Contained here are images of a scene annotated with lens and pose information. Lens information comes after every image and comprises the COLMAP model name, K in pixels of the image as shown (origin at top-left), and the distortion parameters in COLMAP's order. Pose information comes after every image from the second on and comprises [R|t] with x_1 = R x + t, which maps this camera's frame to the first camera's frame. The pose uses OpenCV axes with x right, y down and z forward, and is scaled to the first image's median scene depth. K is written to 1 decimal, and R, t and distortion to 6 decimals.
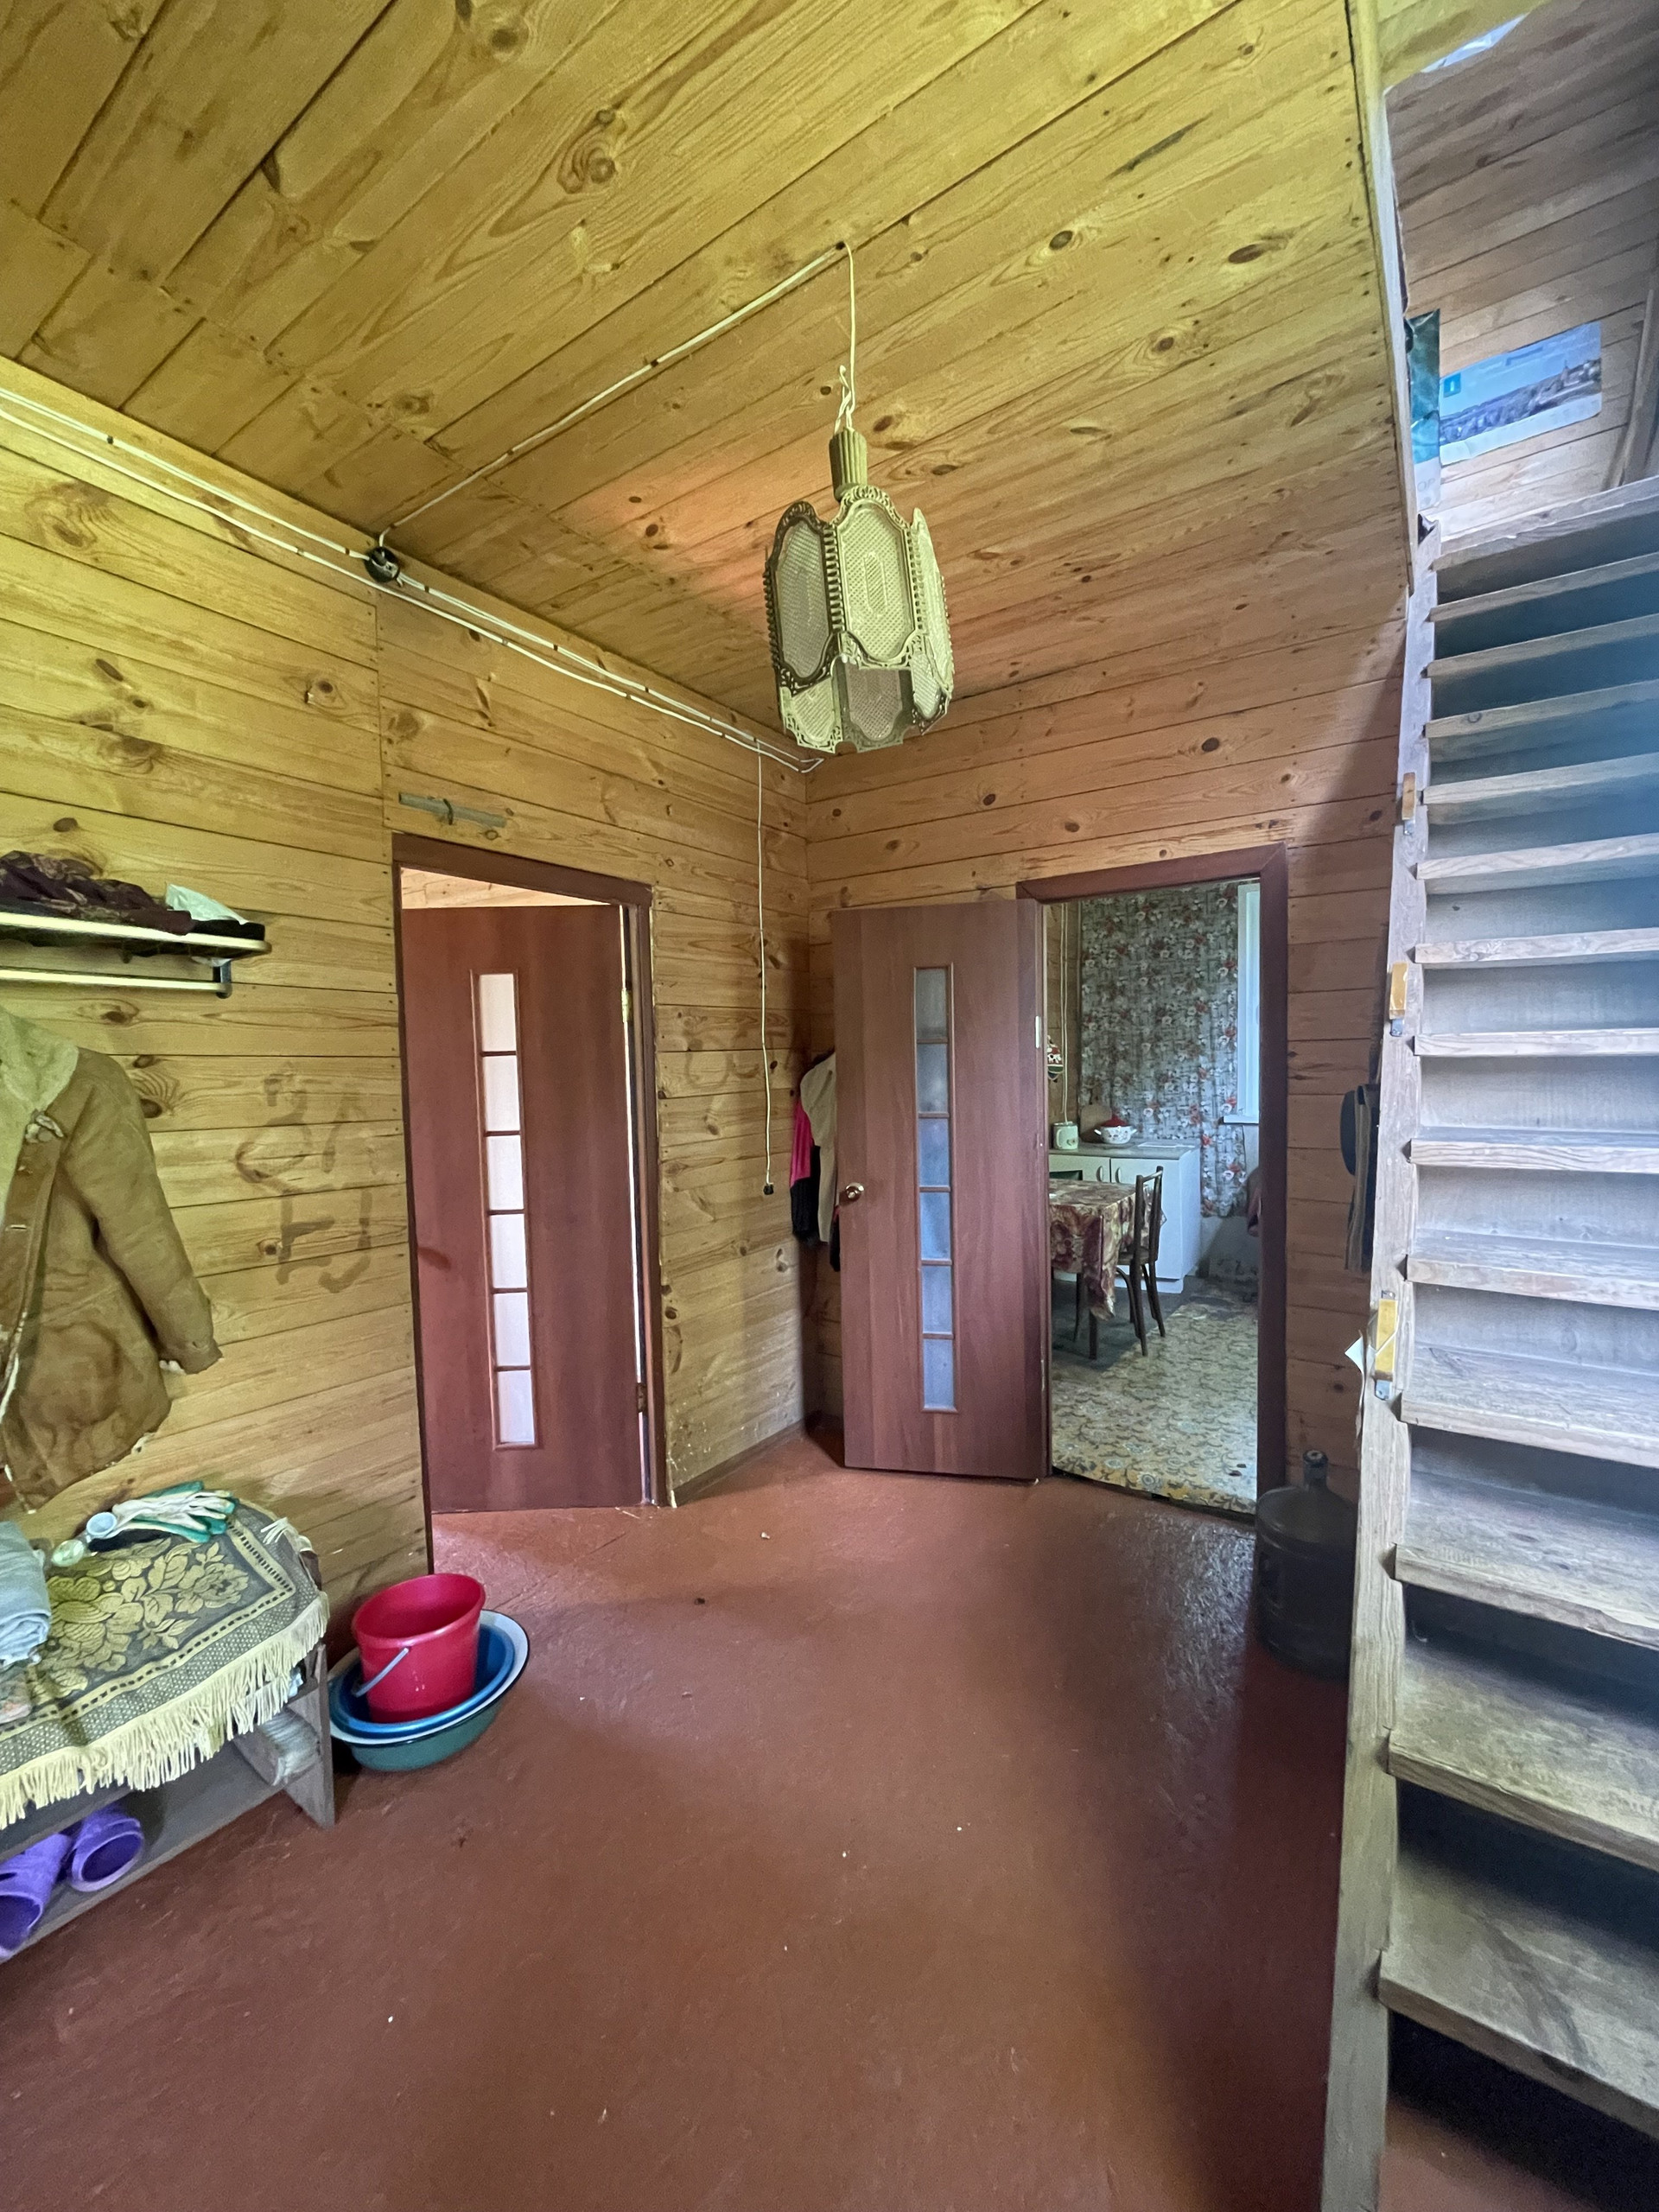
lens RADIAL K [[900.4, 0, 837.6], [0, 900.4, 1107.5], [0, 0, 1]] dist [-0.001682, -0.000844]
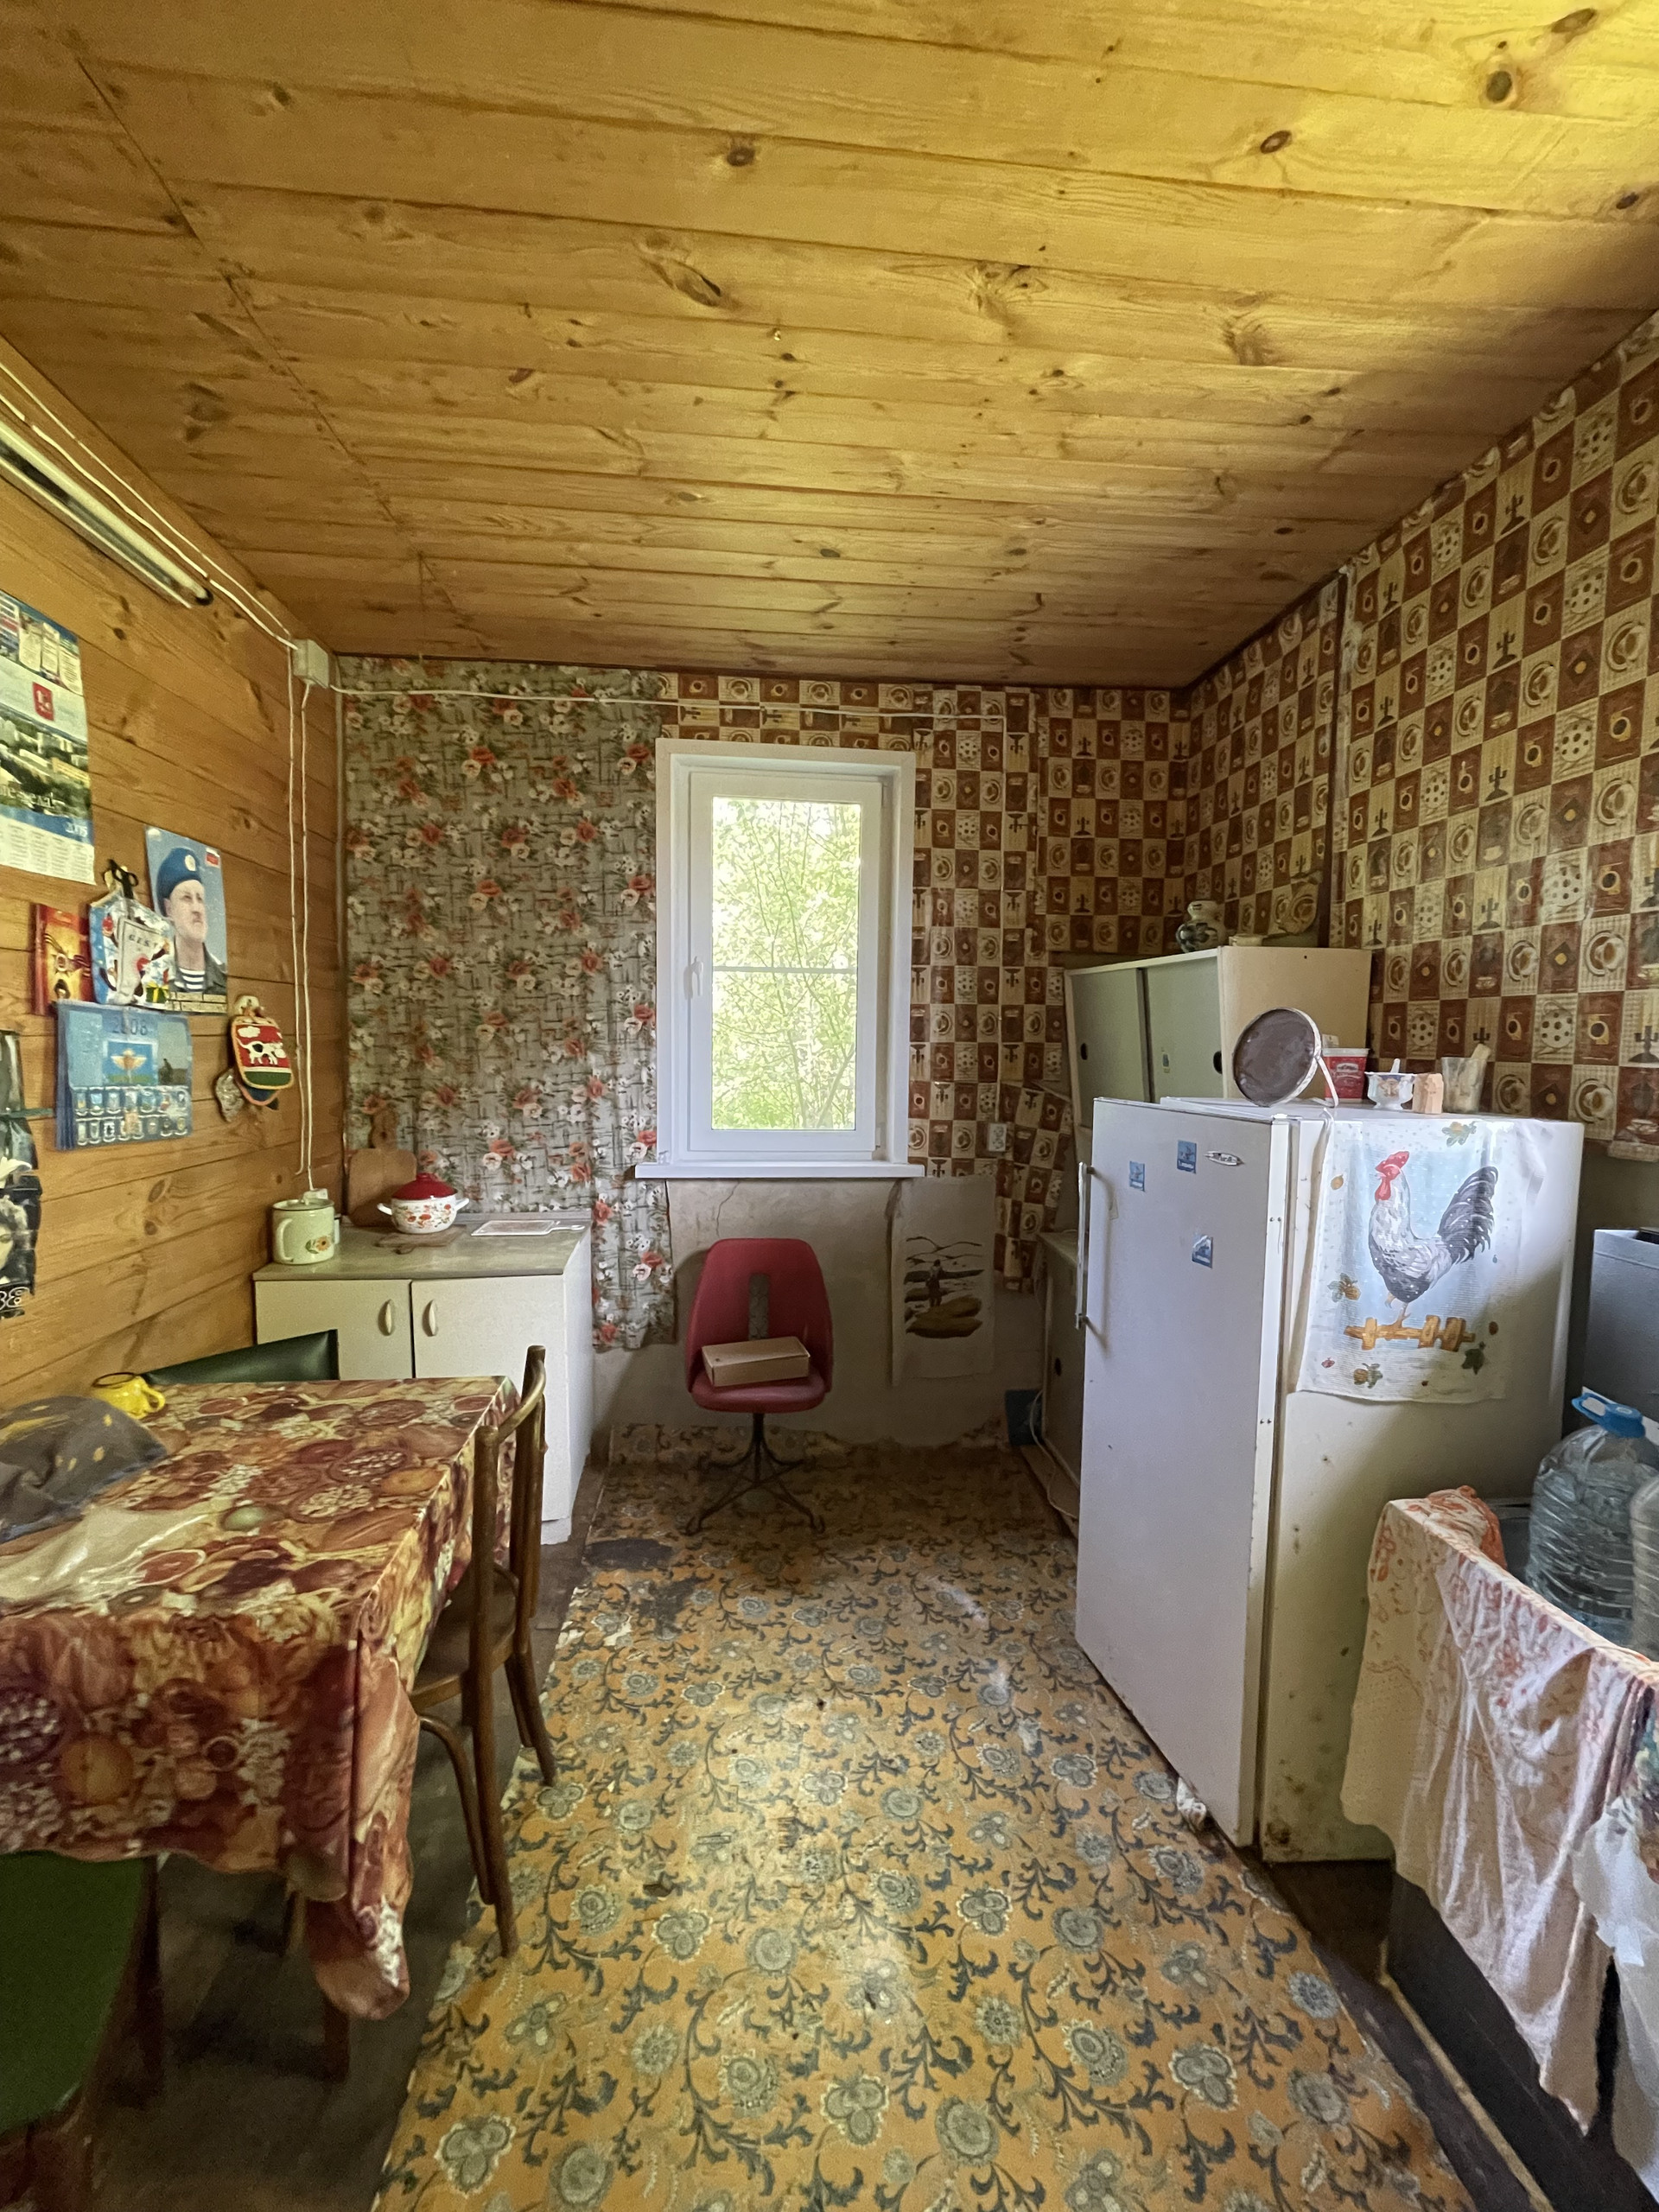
lens RADIAL K [[900.4, 0, 828.4], [0, 900.4, 1106.4], [0, 0, 1]] dist [-0.001682, -0.000844]
pose [[0.761642, -0.018100, 0.647745, 0.166248], [0.007162, 0.999784, 0.019516, -0.035408], [-0.647958, -0.010226, 0.761607, 0.505447]]
